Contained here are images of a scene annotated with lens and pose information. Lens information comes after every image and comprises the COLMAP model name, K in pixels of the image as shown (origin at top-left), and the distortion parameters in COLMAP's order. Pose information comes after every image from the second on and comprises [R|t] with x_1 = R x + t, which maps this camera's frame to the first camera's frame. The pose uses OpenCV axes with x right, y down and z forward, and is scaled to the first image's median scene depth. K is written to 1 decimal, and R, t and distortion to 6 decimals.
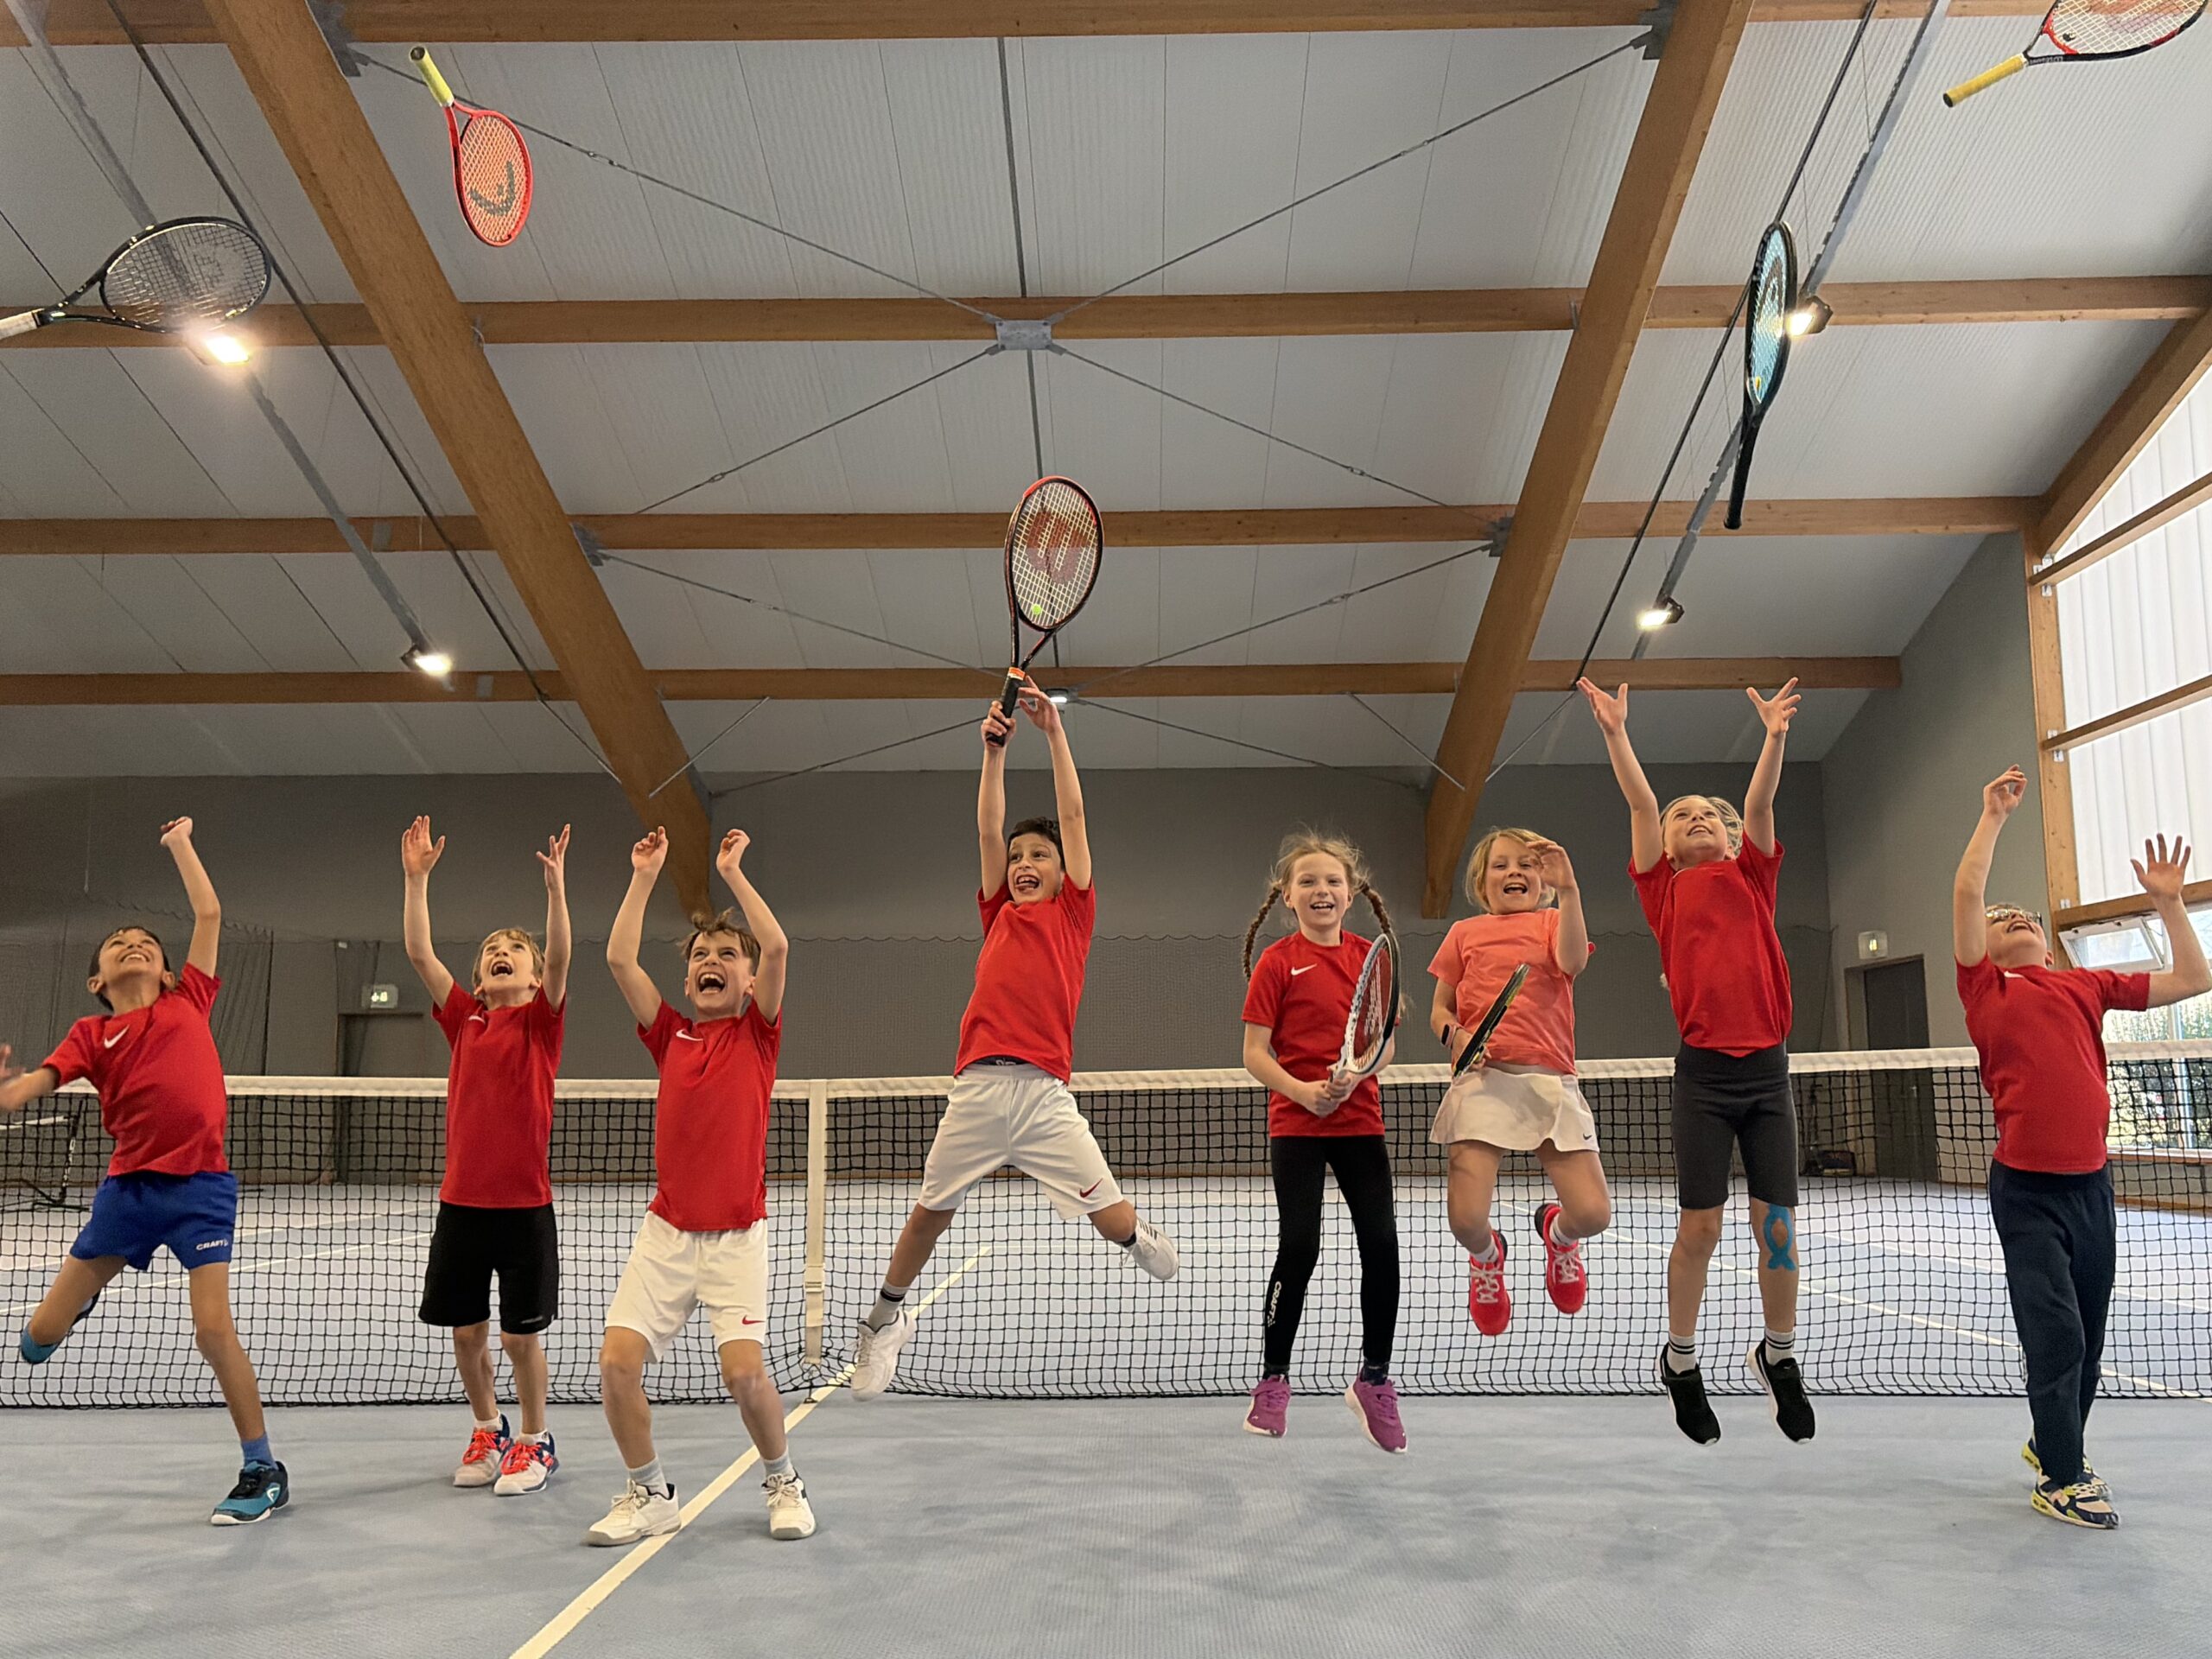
lens RADIAL K [[1845.9, 0, 1106.0], [0, 1845.9, 829.5], [0, 0, 1]] dist [0.092549, -0.182629]
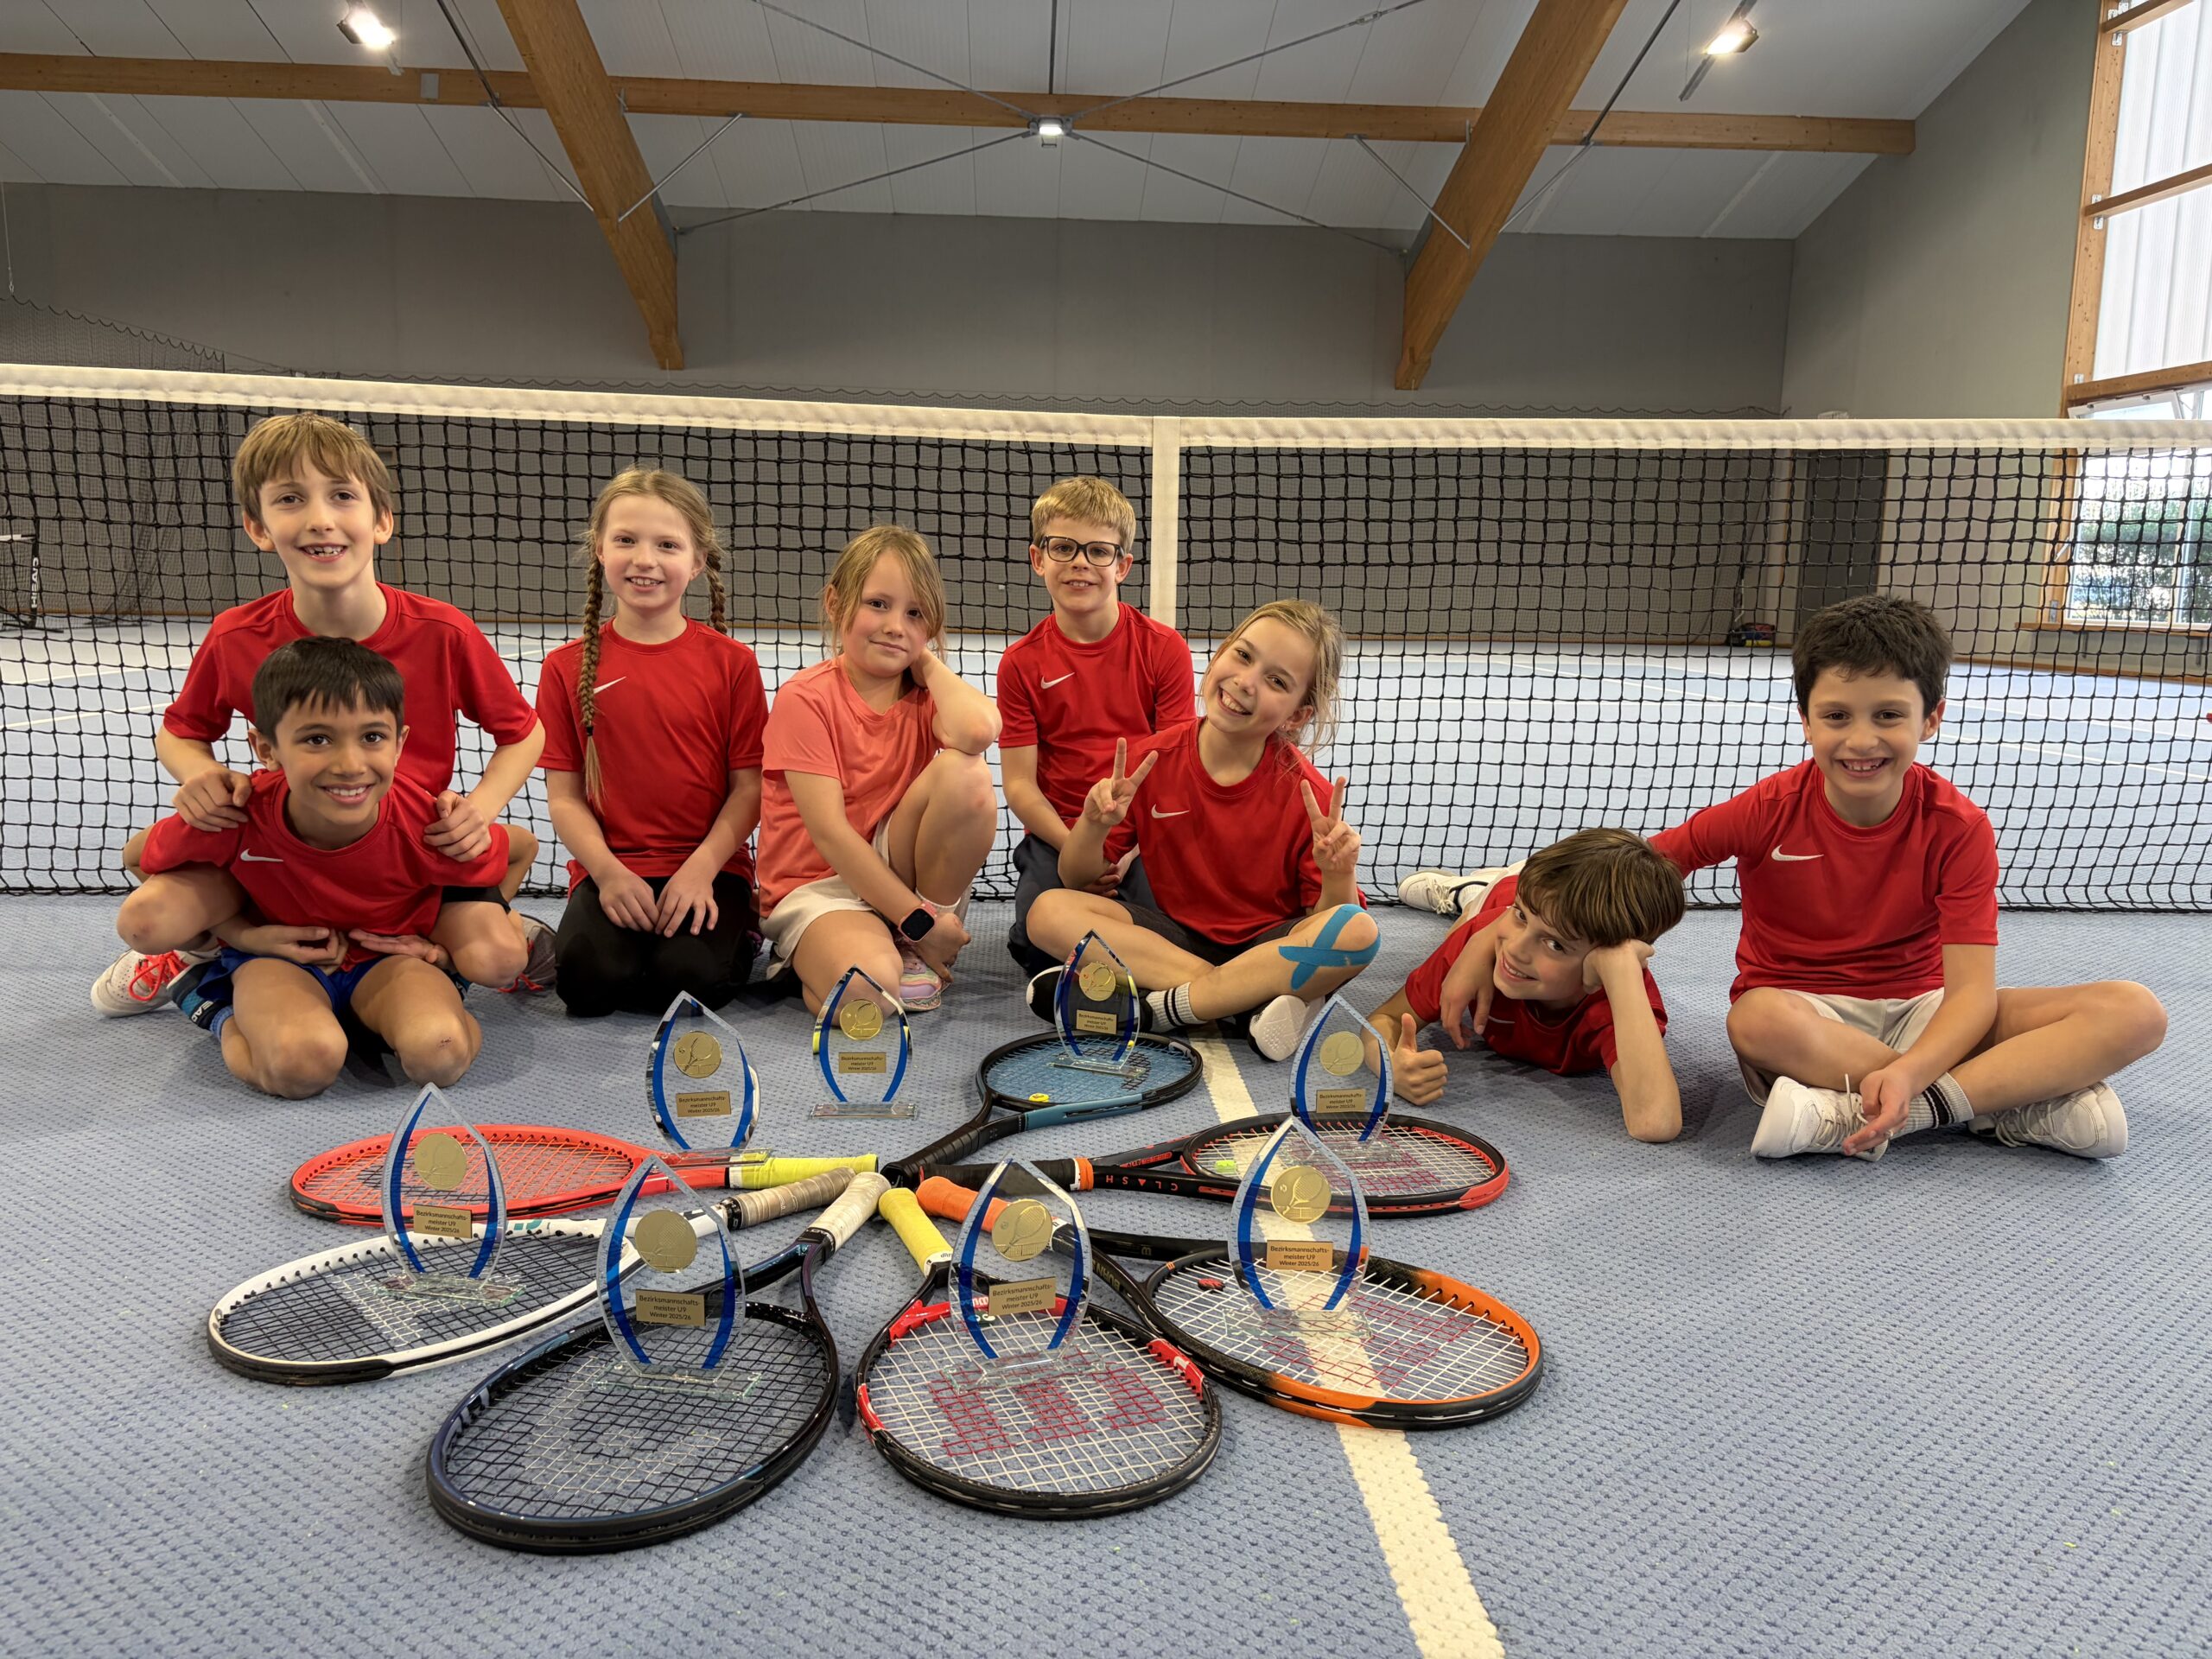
lens RADIAL K [[1581.7, 0, 1106.0], [0, 1581.7, 829.5], [0, 0, 1]] dist [0.034264, -0.031829]
pose [[0.997009, 0.015360, 0.075749, -0.068916], [-0.037267, 0.954142, 0.297027, 0.035630], [-0.067713, -0.298962, 0.951860, 0.146513]]
